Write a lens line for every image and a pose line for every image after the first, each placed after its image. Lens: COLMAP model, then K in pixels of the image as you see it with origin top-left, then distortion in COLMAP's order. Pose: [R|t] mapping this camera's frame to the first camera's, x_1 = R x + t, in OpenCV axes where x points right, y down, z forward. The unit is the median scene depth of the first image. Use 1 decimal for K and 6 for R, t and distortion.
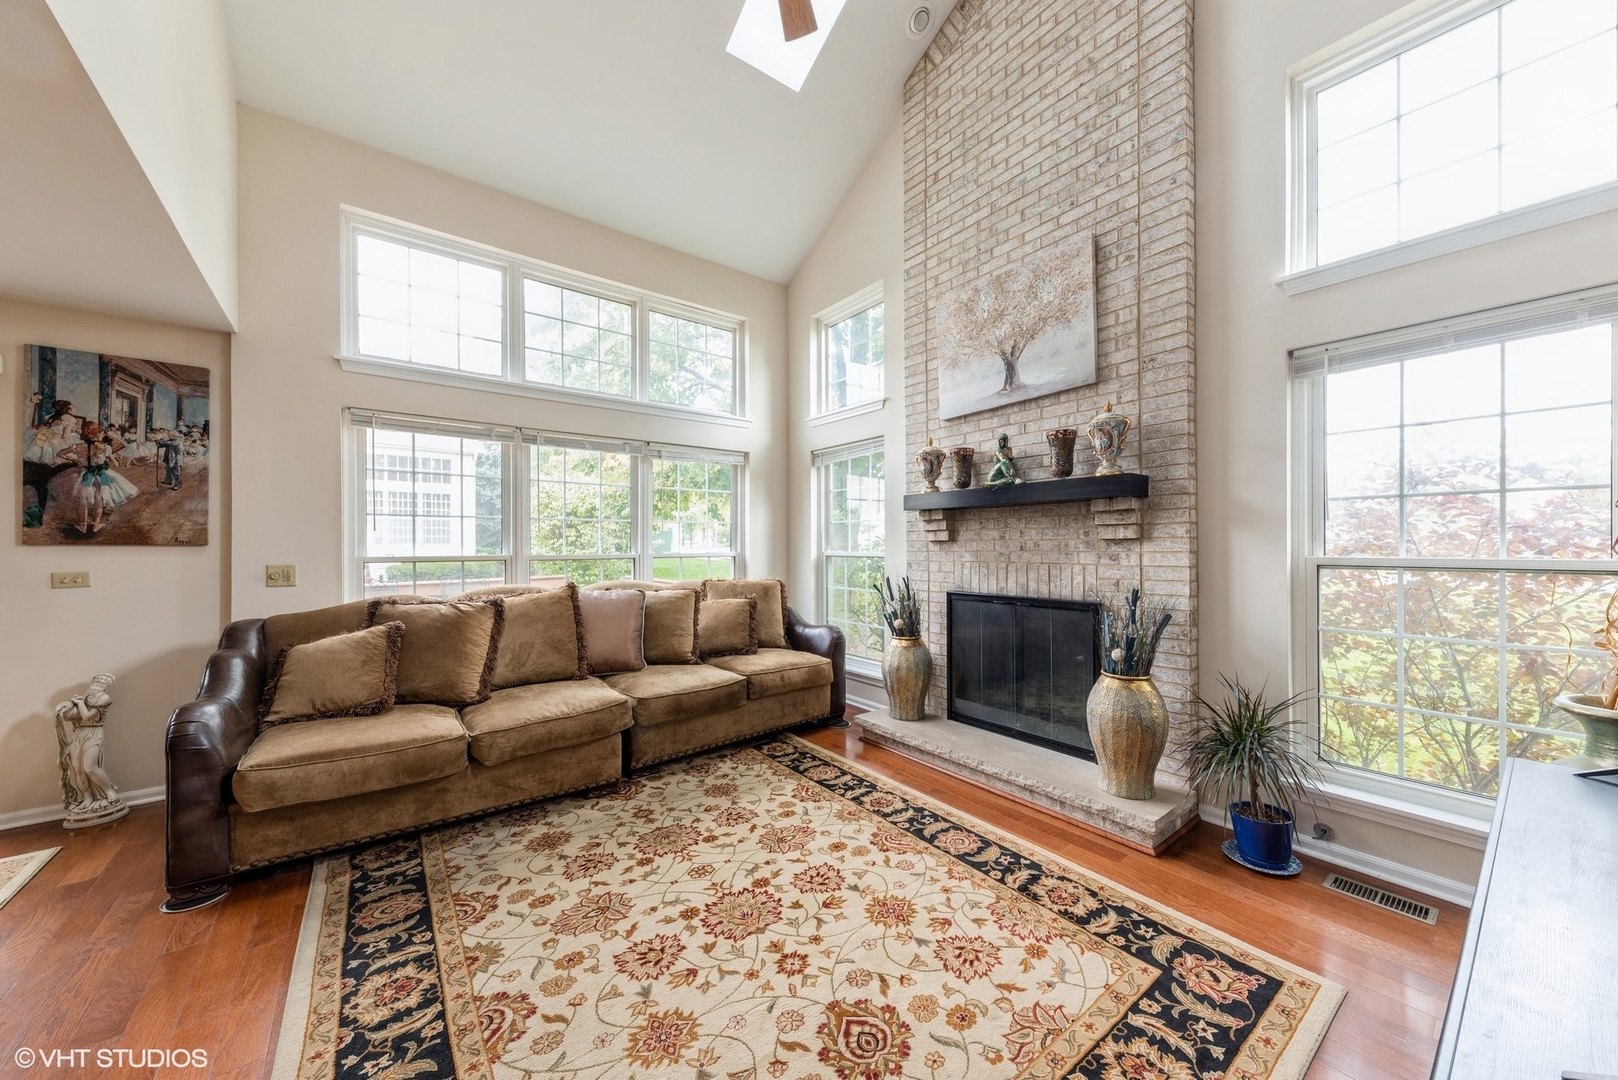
lens RADIAL K [[566.5, 0, 812.2], [0, 566.5, 544.4], [0, 0, 1]] dist [0.014807, -0.005707]
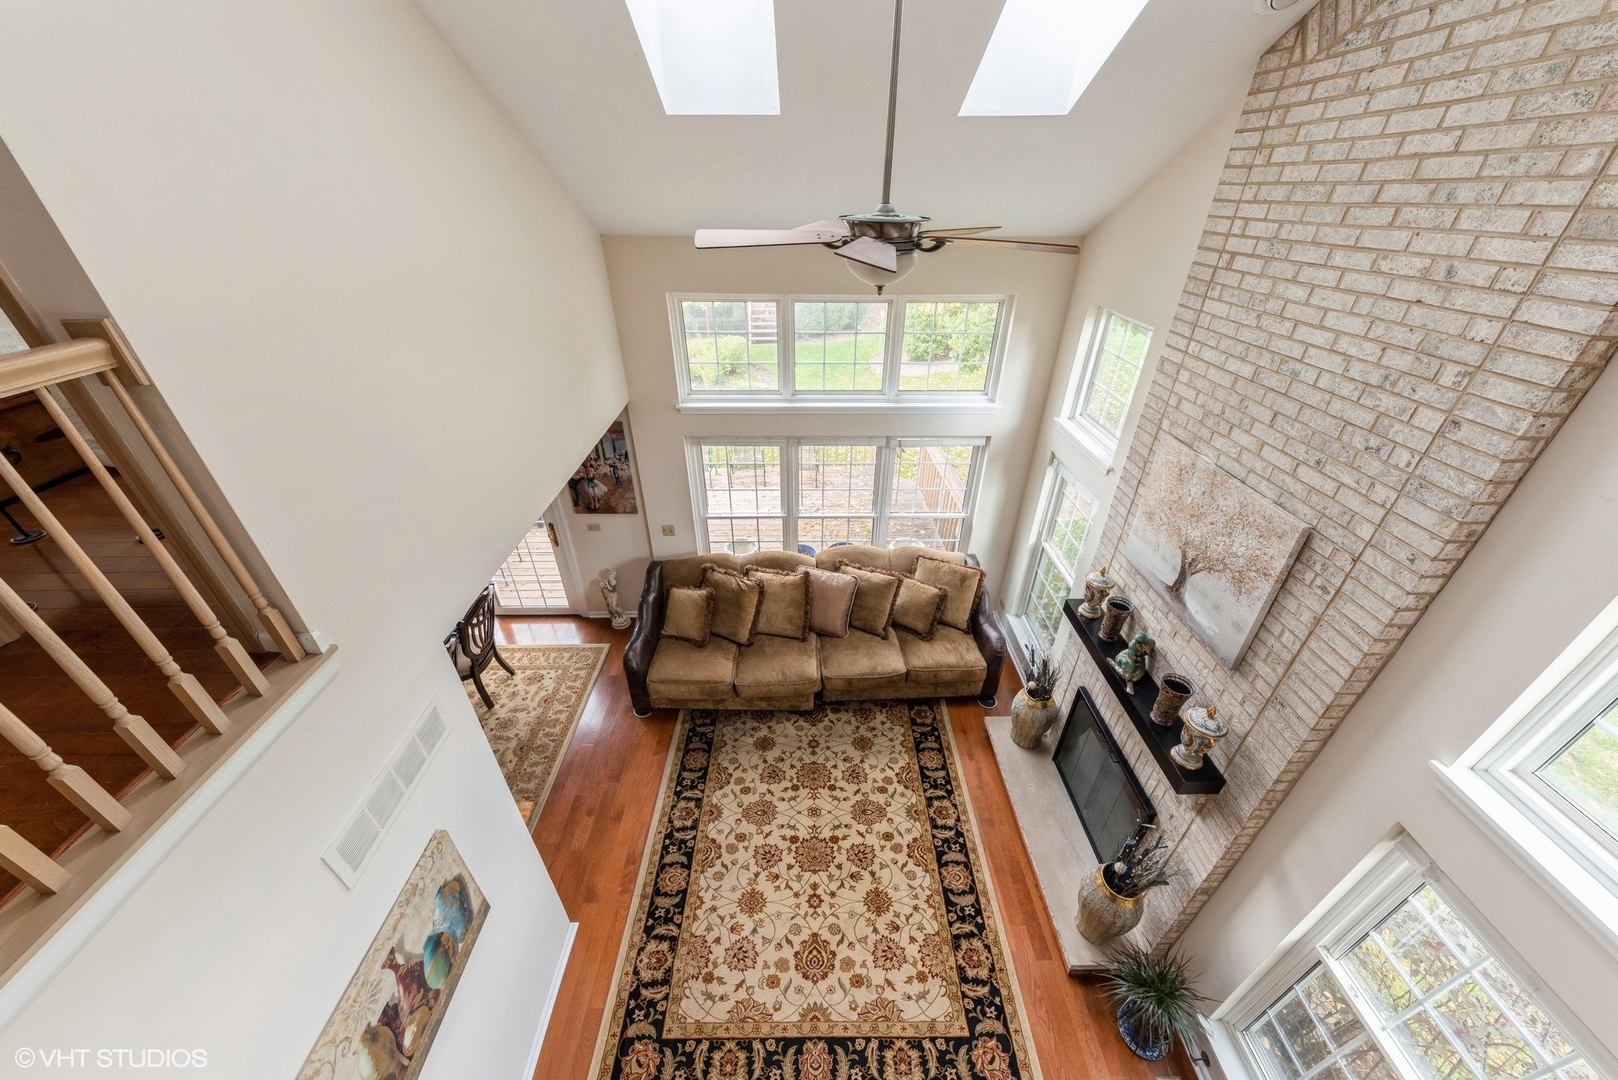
lens RADIAL K [[556.5, 0, 816.9], [0, 556.5, 541.7], [0, 0, 1]] dist [0.015764, -0.005433]
pose [[0.802822, 0.329838, -0.496673, 0.375295], [-0.013785, 0.843084, 0.537605, -1.014095], [0.596060, -0.424755, 0.681393, 0.087541]]
